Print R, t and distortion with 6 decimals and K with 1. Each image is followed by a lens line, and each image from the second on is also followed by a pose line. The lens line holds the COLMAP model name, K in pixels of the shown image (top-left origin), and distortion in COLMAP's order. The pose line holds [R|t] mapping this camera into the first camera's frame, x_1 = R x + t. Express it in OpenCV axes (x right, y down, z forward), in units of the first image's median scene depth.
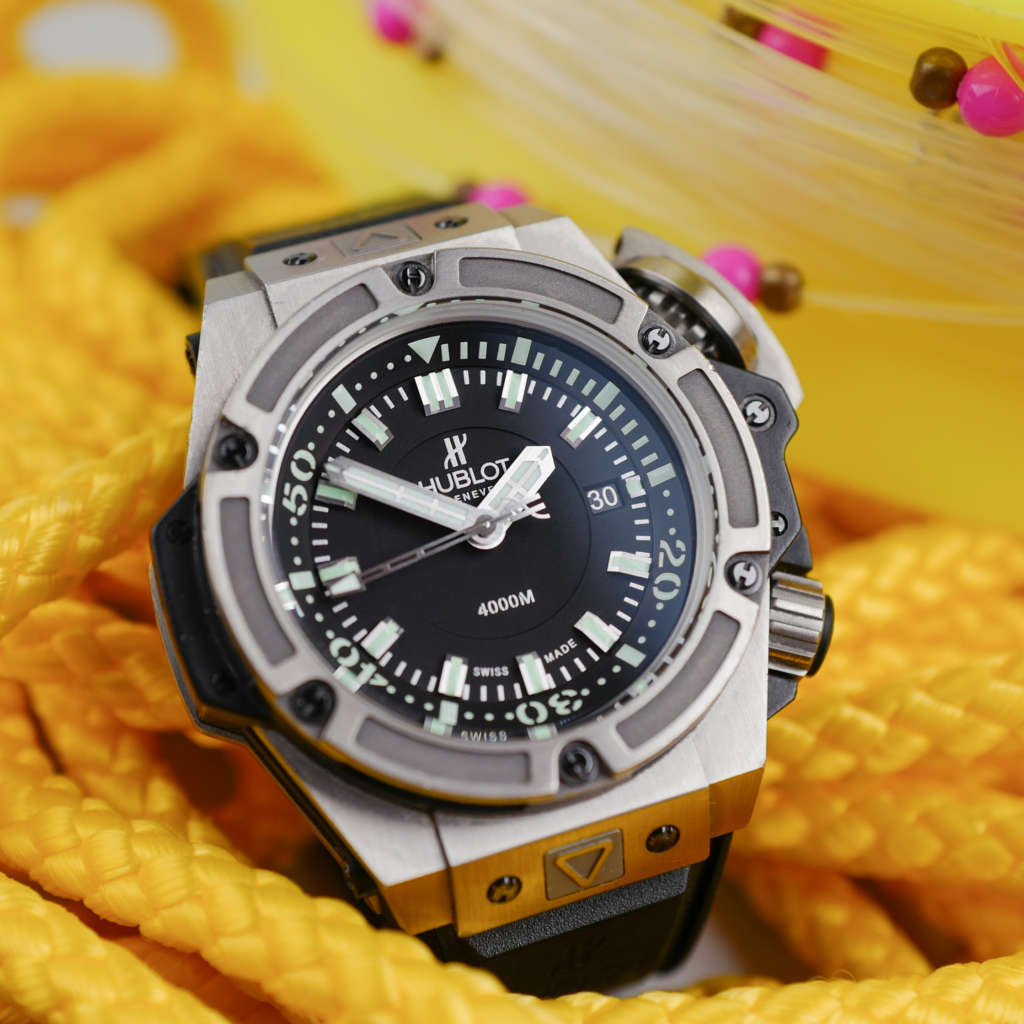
lens RADIAL K [[2110.6, 0, 511.7], [0, 2110.6, 541.0], [0, 0, 1]] dist [0.027020, -0.030638]
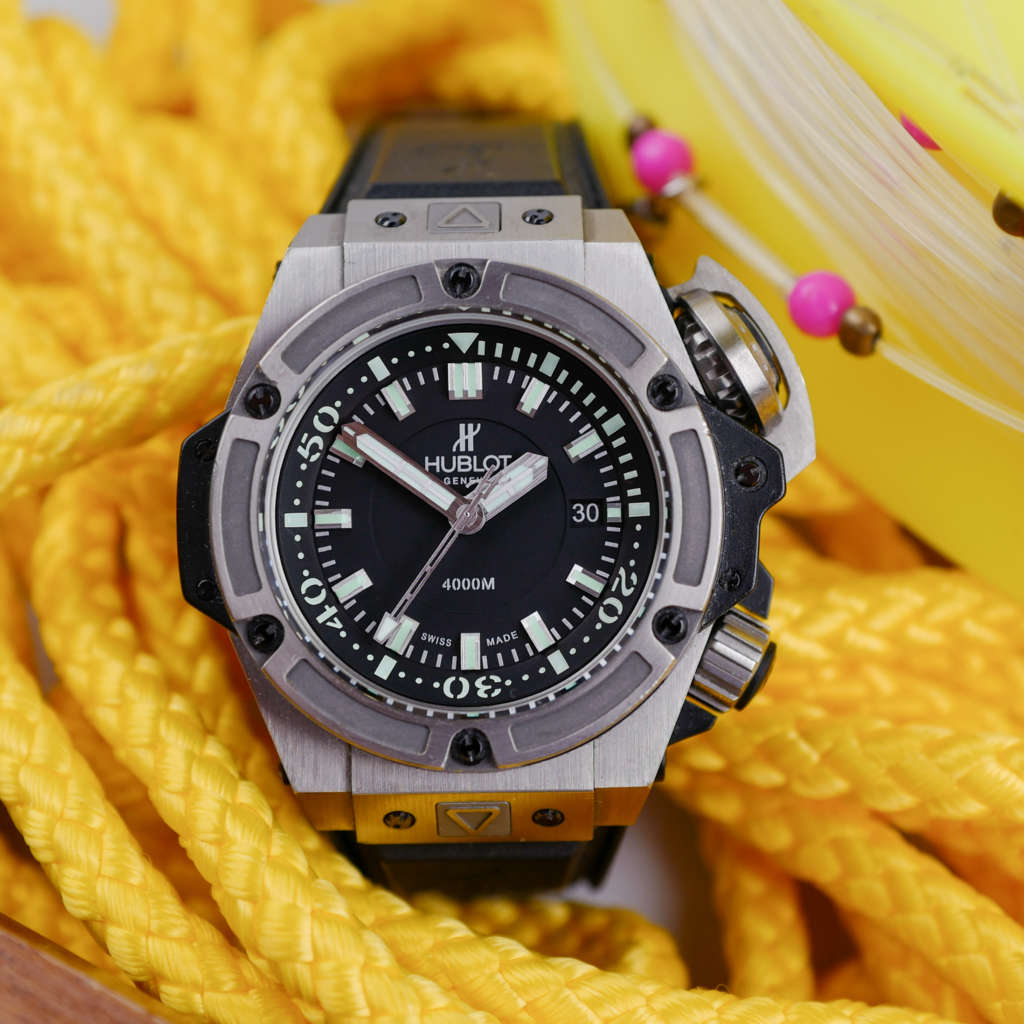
lens RADIAL K [[2110.6, 0, 511.7], [0, 2110.6, 541.0], [0, 0, 1]] dist [0.027020, -0.030638]
pose [[0.936270, 0.292992, -0.193791, 0.226553], [-0.243903, 0.939218, 0.241621, -0.265197], [0.252805, -0.178956, 0.950823, -0.059534]]
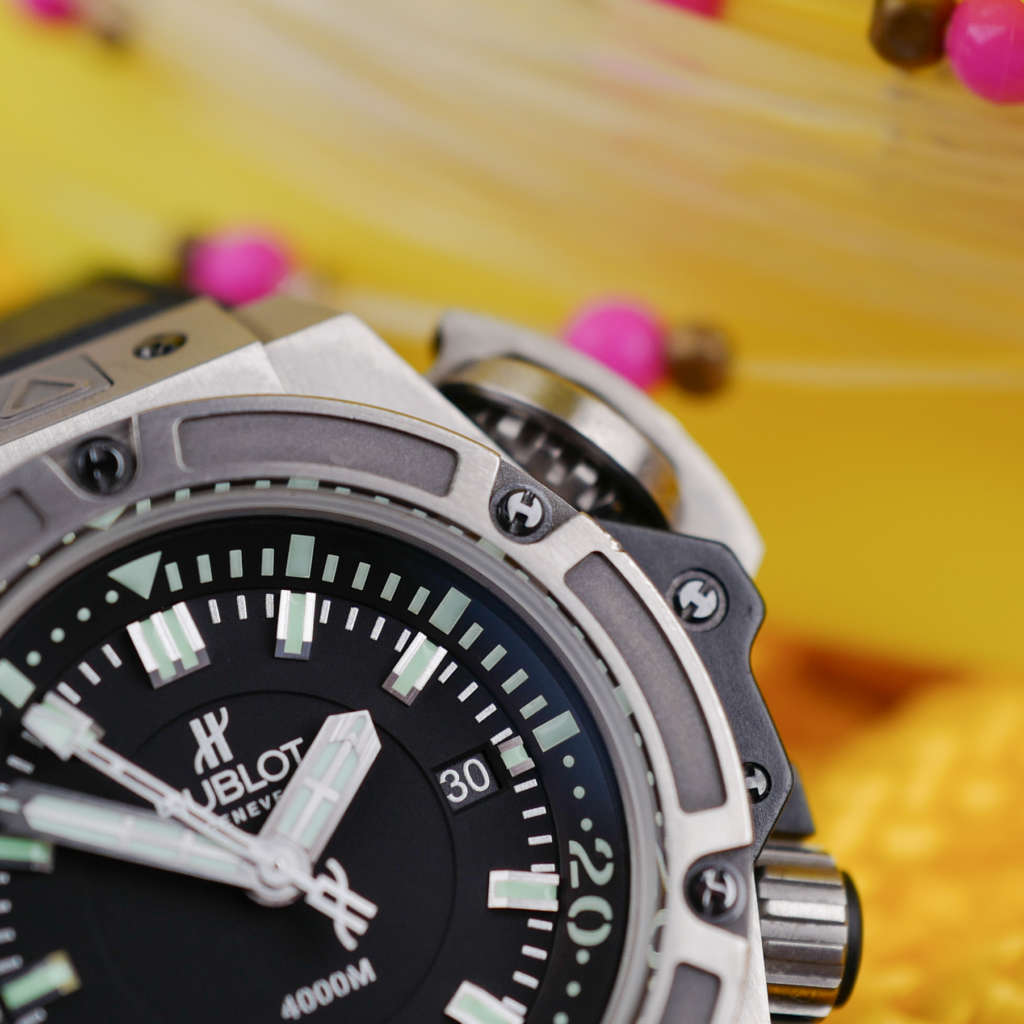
lens RADIAL K [[2585.4, 0, 511.6], [0, 2585.4, 456.6], [0, 0, 1]] dist [0.025079, -0.325601]
pose [[0.989674, -0.126404, 0.067586, 0.018095], [0.127124, 0.991866, -0.006450, -0.106565], [-0.066221, 0.014975, 0.997693, 0.262041]]
